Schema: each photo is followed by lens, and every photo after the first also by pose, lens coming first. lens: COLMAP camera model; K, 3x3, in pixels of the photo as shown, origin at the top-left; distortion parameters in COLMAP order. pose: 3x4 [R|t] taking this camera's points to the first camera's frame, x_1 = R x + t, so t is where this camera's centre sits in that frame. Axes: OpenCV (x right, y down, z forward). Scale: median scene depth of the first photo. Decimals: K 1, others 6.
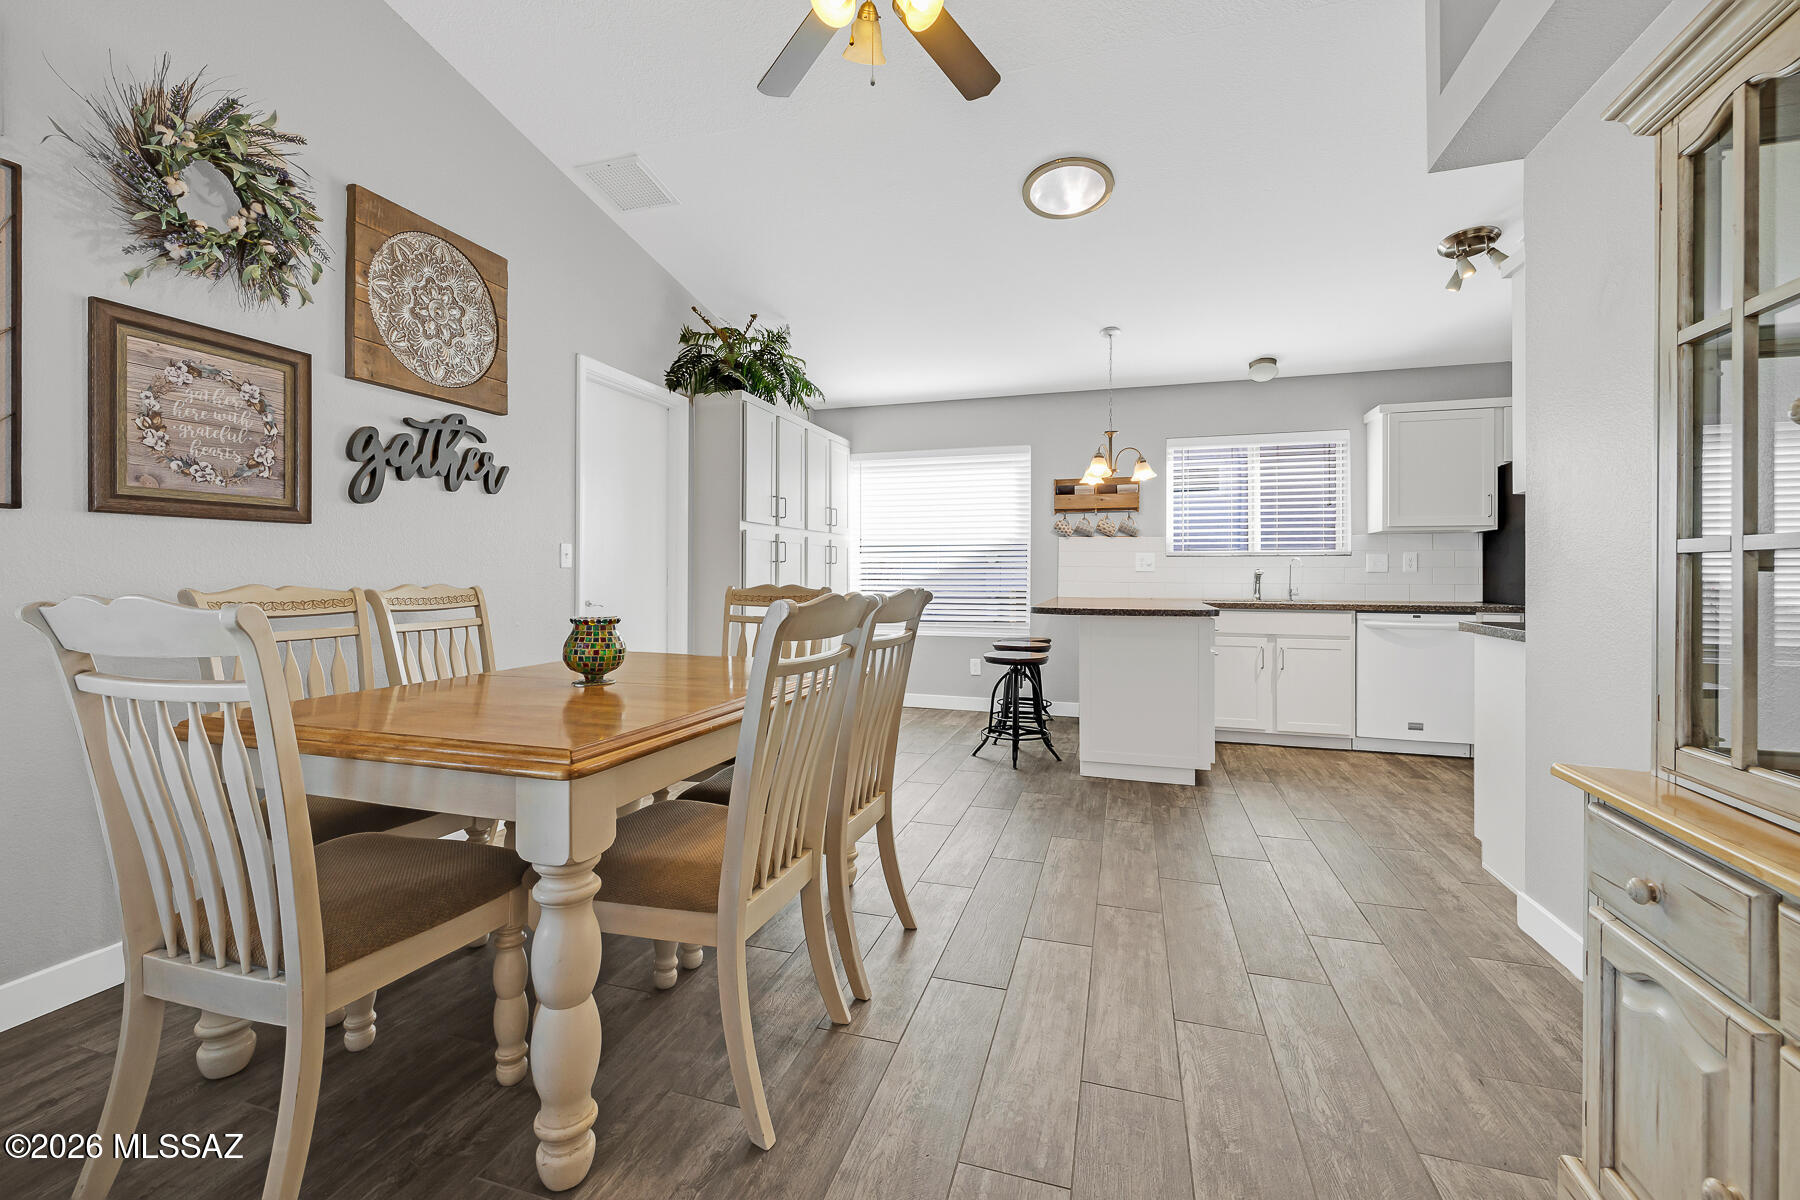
lens RADIAL K [[757.2, 0, 873.1], [0, 757.2, 576.7], [0, 0, 1]] dist [0.000948, -0.000030]
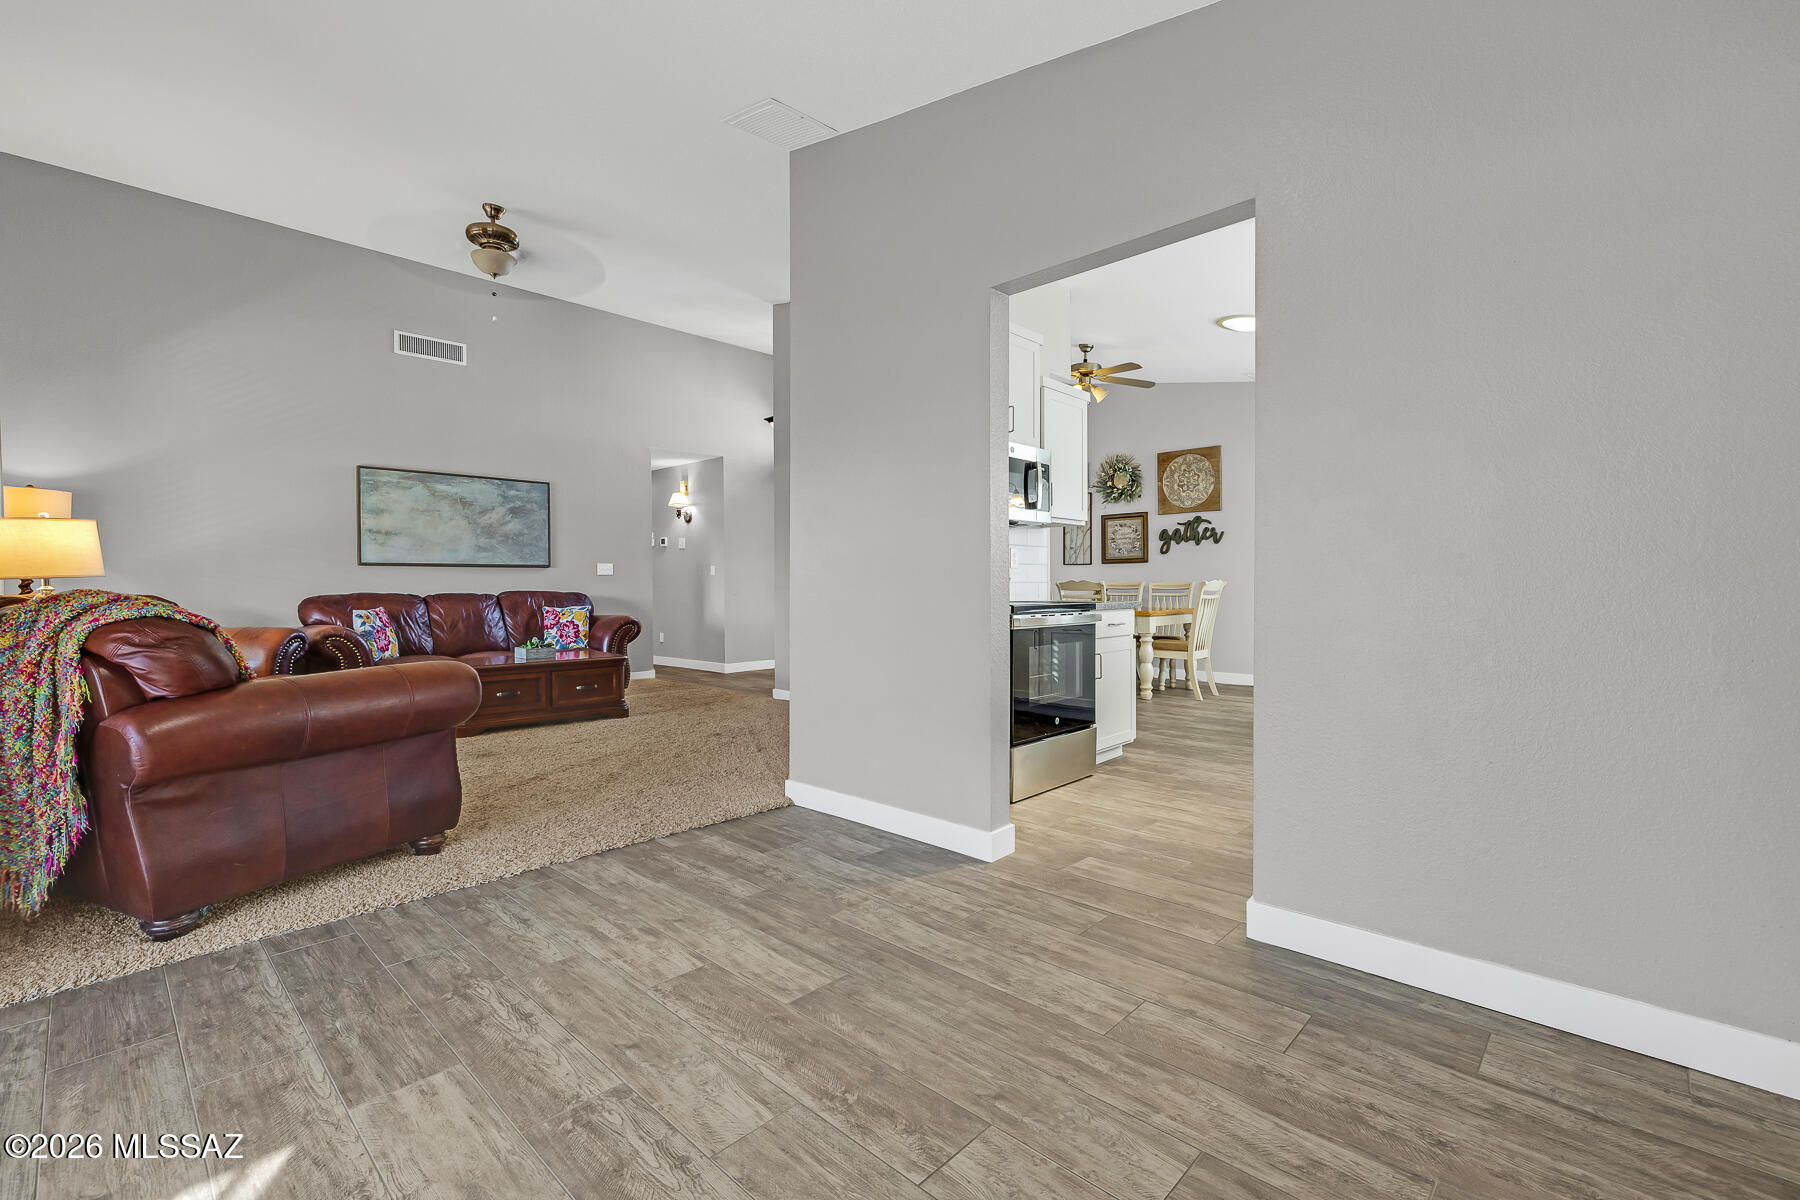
lens RADIAL K [[784.1, 0, 900.0], [0, 784.1, 600.0], [0, 0, 1]] dist [0.000983, 0.000000]
pose [[-0.413597, 0.018172, -0.910279, 2.246998], [0.002244, 0.999818, 0.018940, 0.022077], [0.910457, 0.005791, -0.413562, 1.130719]]
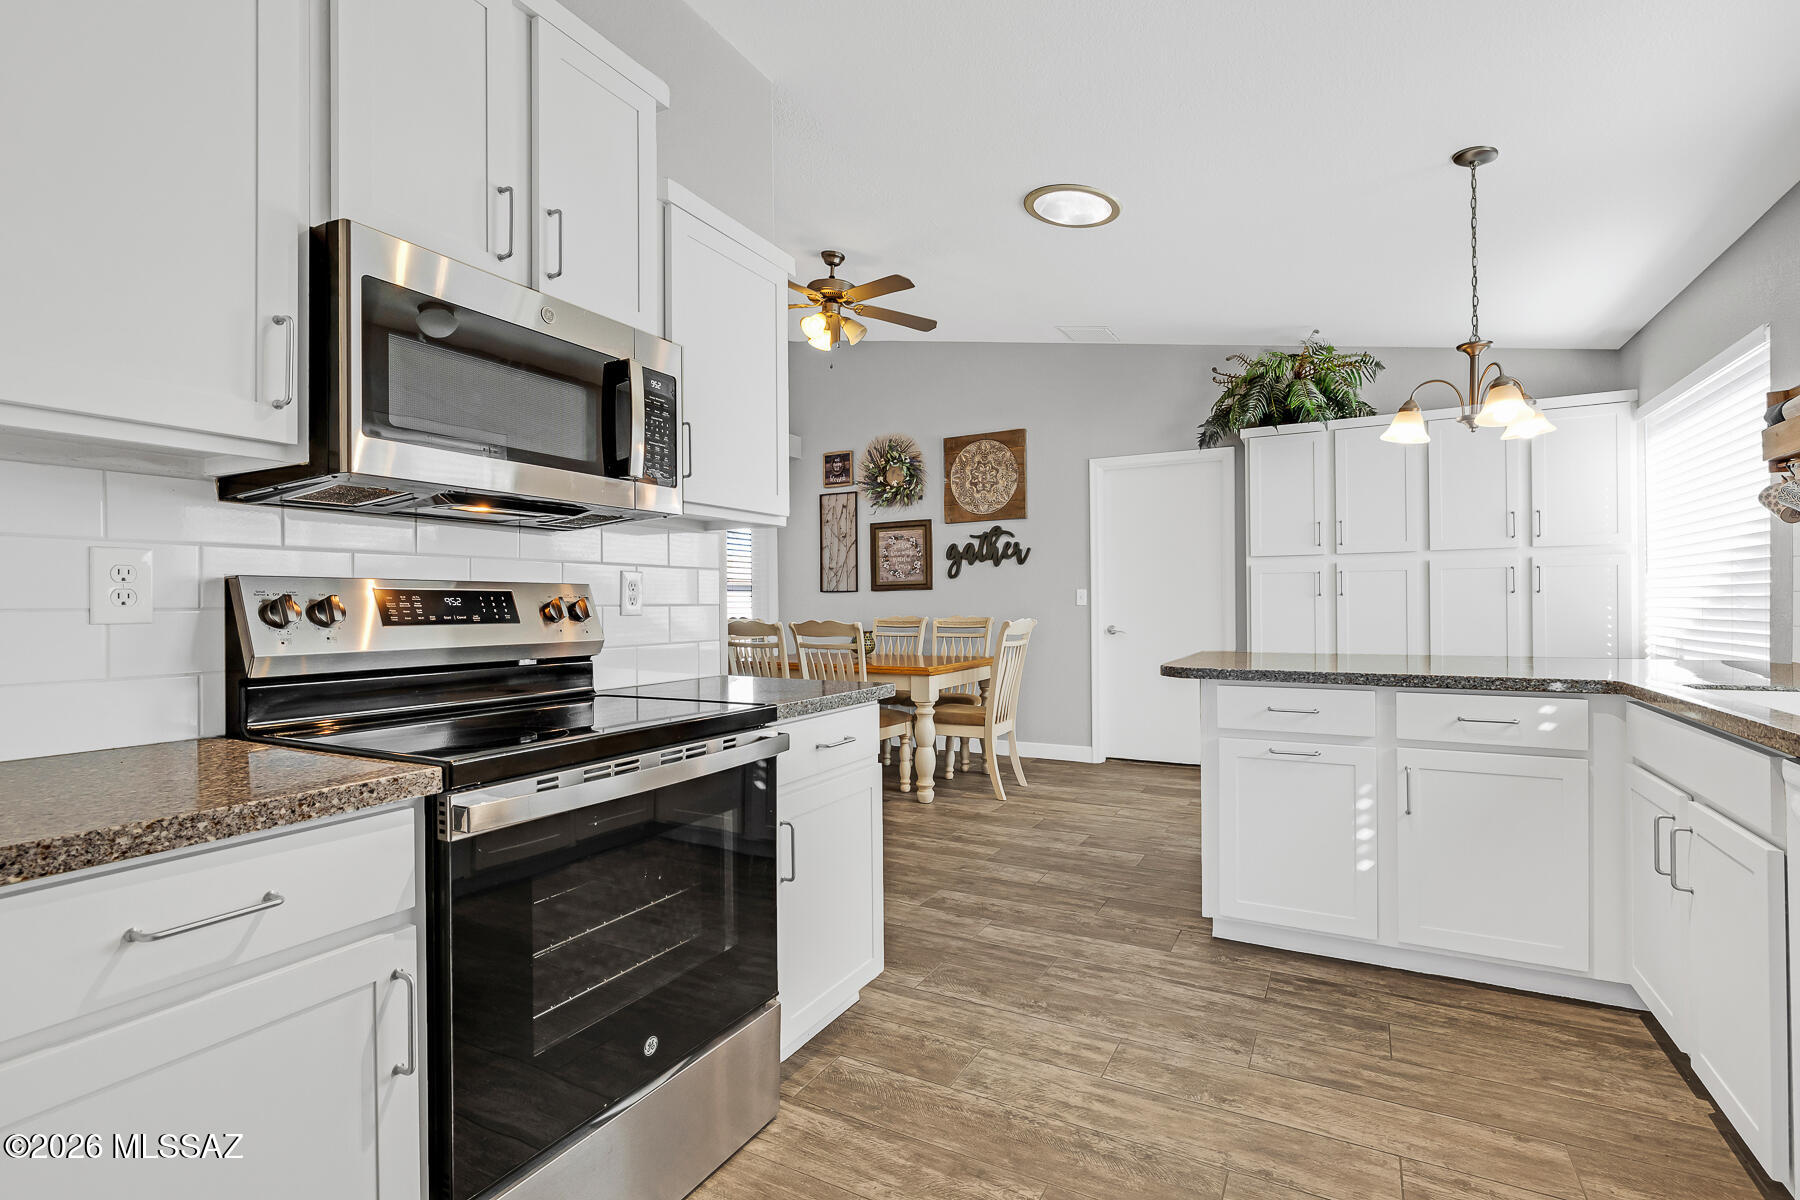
lens RADIAL K [[813.7, 0, 903.8], [0, 813.7, 638.3], [0, 0, 1]] dist [-0.000903, -0.000088]
pose [[-0.172386, 0.043141, -0.984084, 1.443568], [0.004952, 0.999066, 0.042930, -0.020545], [0.985017, 0.002528, -0.172439, 1.071186]]
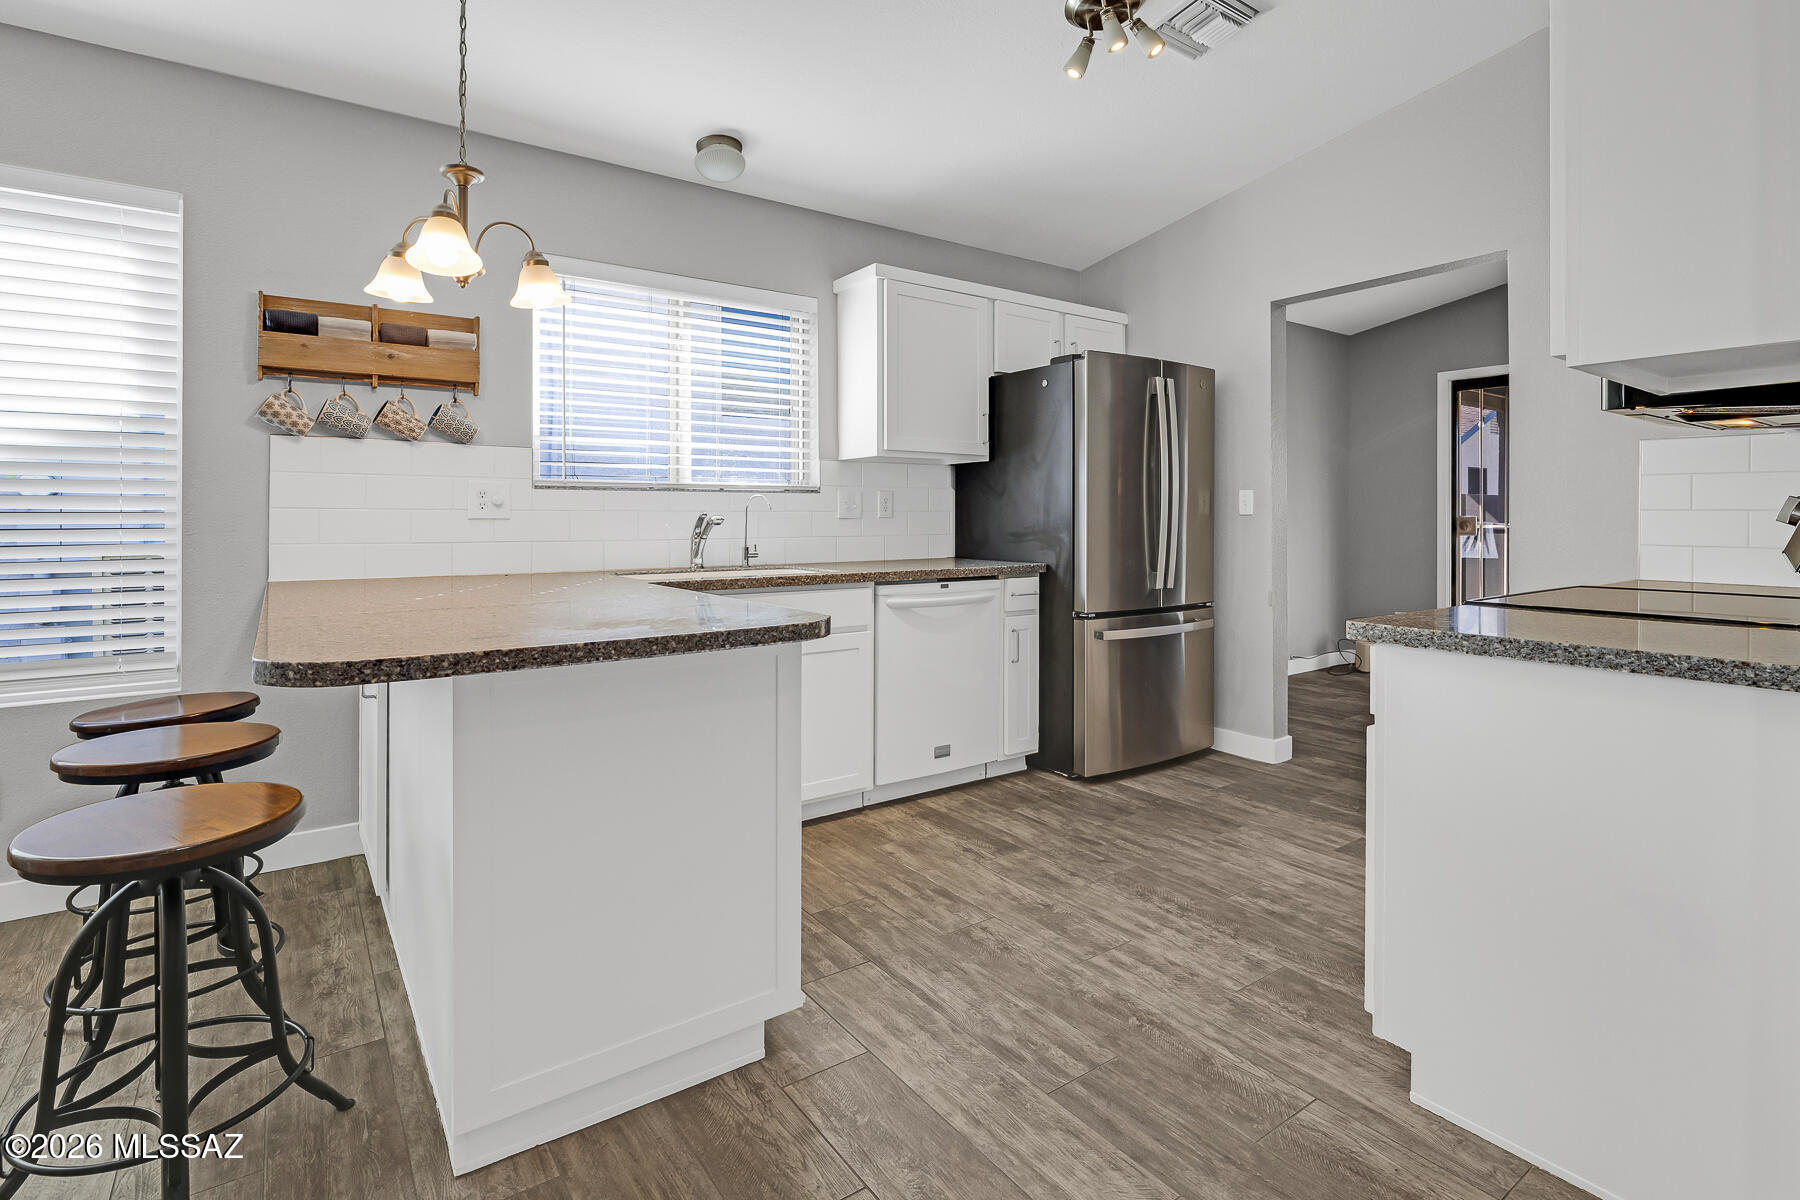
lens RADIAL K [[865.4, 0, 909.9], [0, 865.4, 517.6], [0, 0, 1]] dist [-0.000780, -0.000056]
pose [[0.583486, -0.001435, 0.812122, 0.123737], [0.004812, 0.999987, -0.001690, -0.008779], [-0.812109, 0.004894, 0.583486, 0.840559]]
